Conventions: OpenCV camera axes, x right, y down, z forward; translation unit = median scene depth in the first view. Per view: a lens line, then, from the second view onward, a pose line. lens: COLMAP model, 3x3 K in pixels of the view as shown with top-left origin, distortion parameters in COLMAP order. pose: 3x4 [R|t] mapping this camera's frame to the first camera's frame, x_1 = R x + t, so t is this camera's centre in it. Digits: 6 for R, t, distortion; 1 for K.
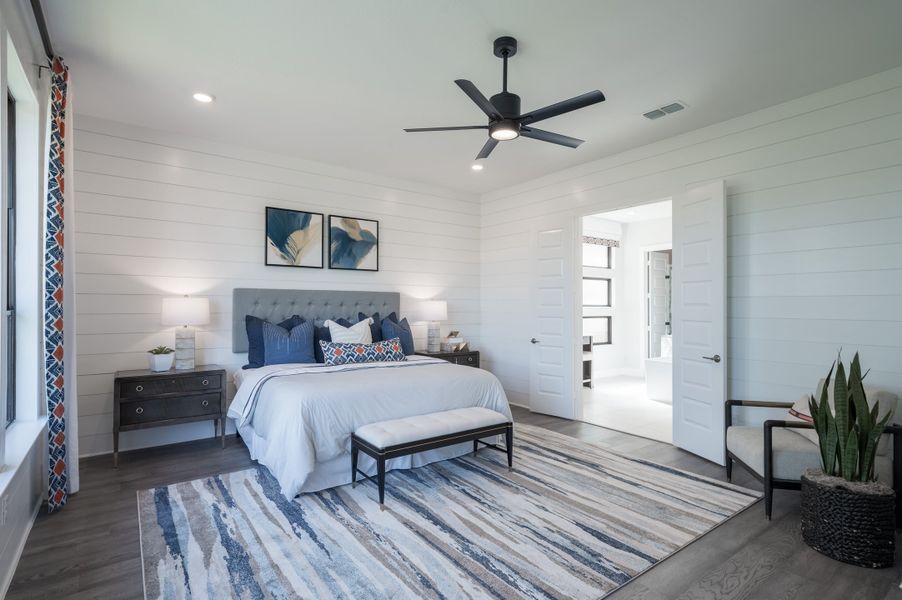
lens RADIAL K [[467.1, 0, 415.3], [0, 467.1, 304.1], [0, 0, 1]] dist [0.002003, 0.000095]
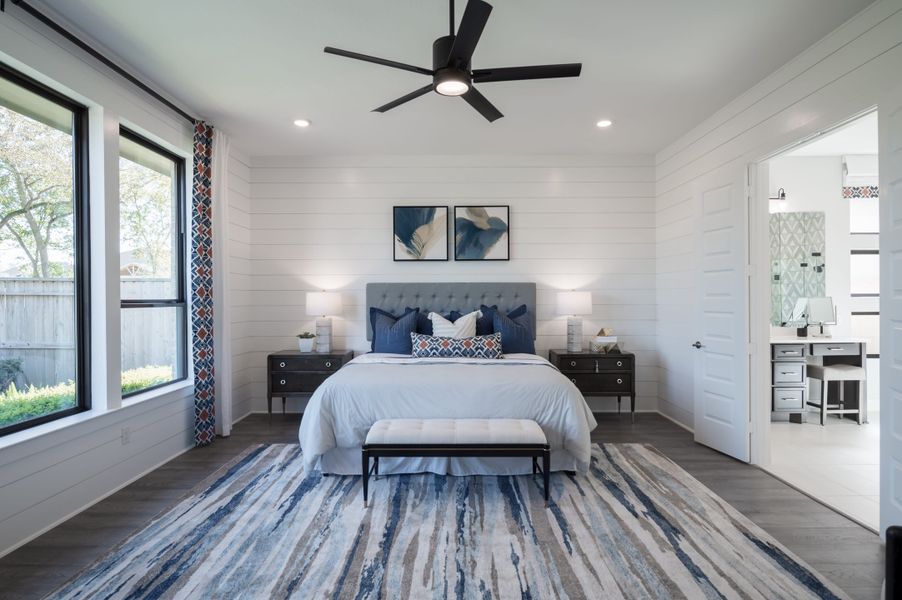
lens RADIAL K [[467.1, 0, 447.5], [0, 467.1, 301.3], [0, 0, 1]] dist [0.002003, 0.000095]
pose [[0.799634, -0.001298, -0.600486, 0.525814], [0.008723, 0.999917, 0.009455, 0.001201], [0.600424, -0.012799, 0.799579, 0.259695]]
